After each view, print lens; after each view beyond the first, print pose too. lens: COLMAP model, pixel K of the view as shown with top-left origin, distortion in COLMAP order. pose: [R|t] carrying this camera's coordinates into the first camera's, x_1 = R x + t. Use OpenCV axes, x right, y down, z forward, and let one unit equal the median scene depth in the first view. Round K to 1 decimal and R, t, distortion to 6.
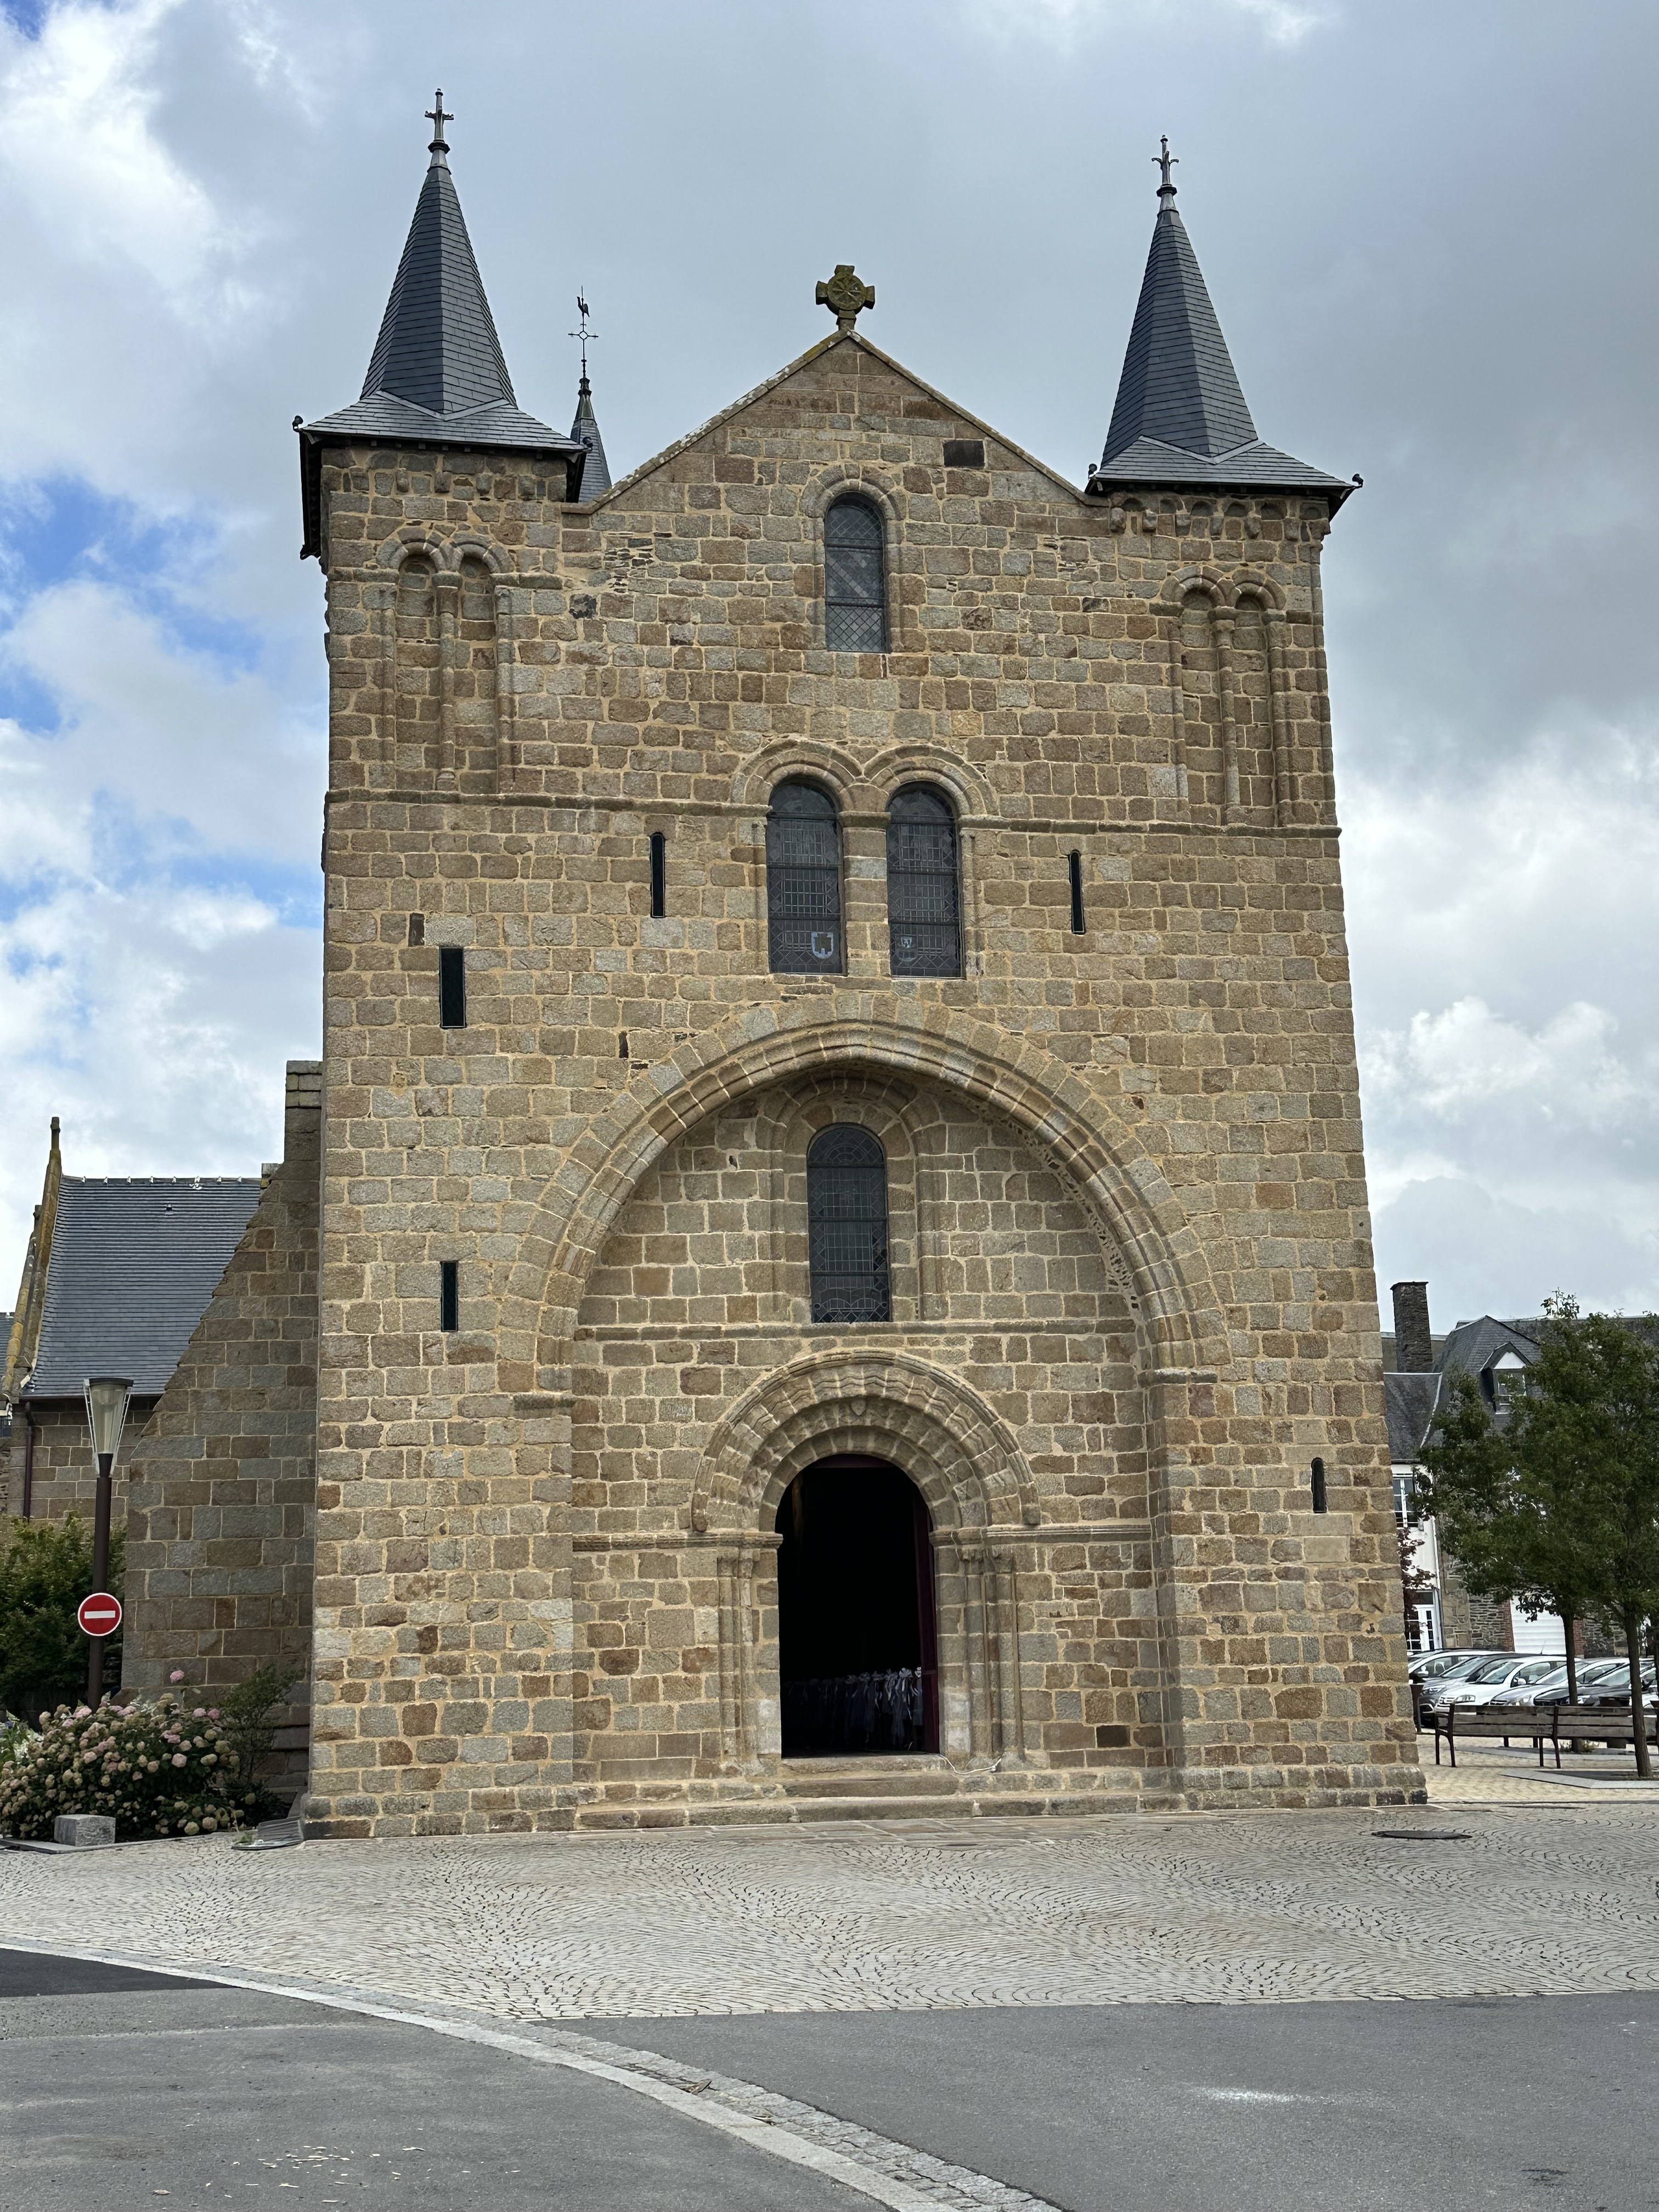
lens RADIAL K [[2624.0, 0, 829.5], [0, 2624.0, 1106.0], [0, 0, 1]] dist [0.186768, -0.002128]
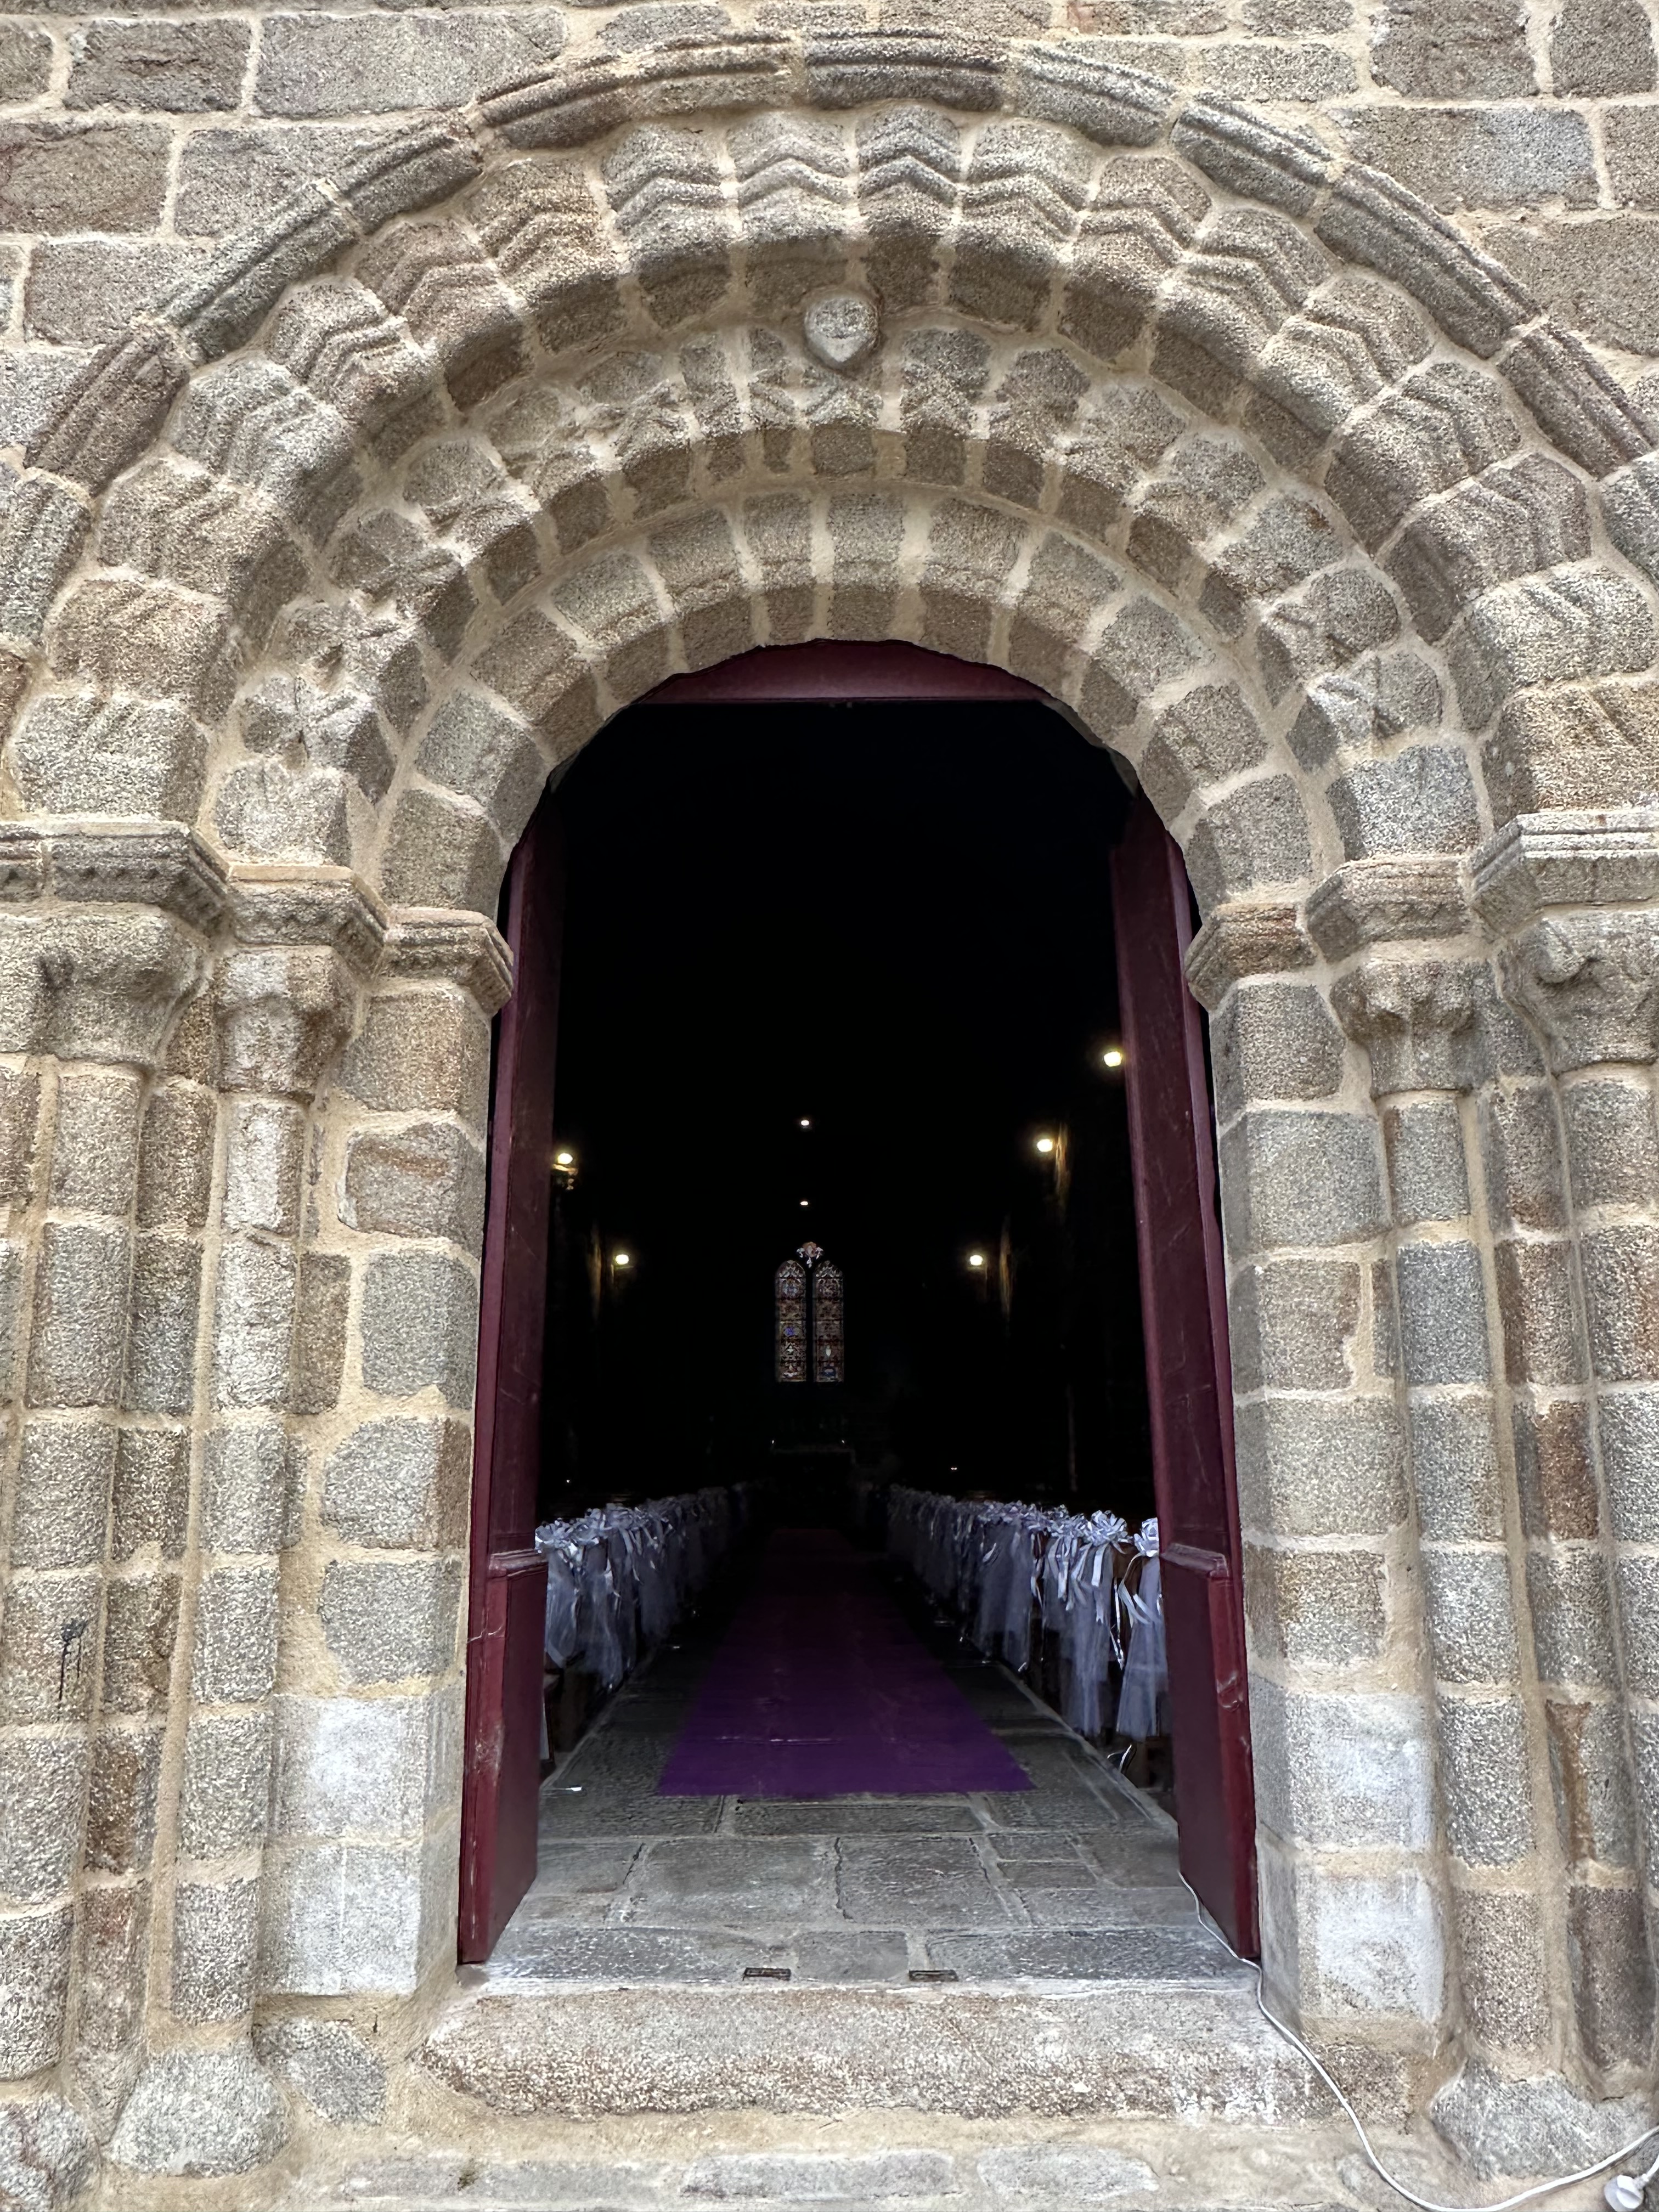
lens RADIAL K [[1505.5, 0, 829.5], [0, 1505.5, 1106.0], [0, 0, 1]] dist [-0.004711, -0.001767]
pose [[0.985081, -0.017721, -0.171179, 0.029955], [0.016122, 0.999812, -0.010728, 0.179283], [0.171337, 0.007808, 0.985182, 0.883783]]
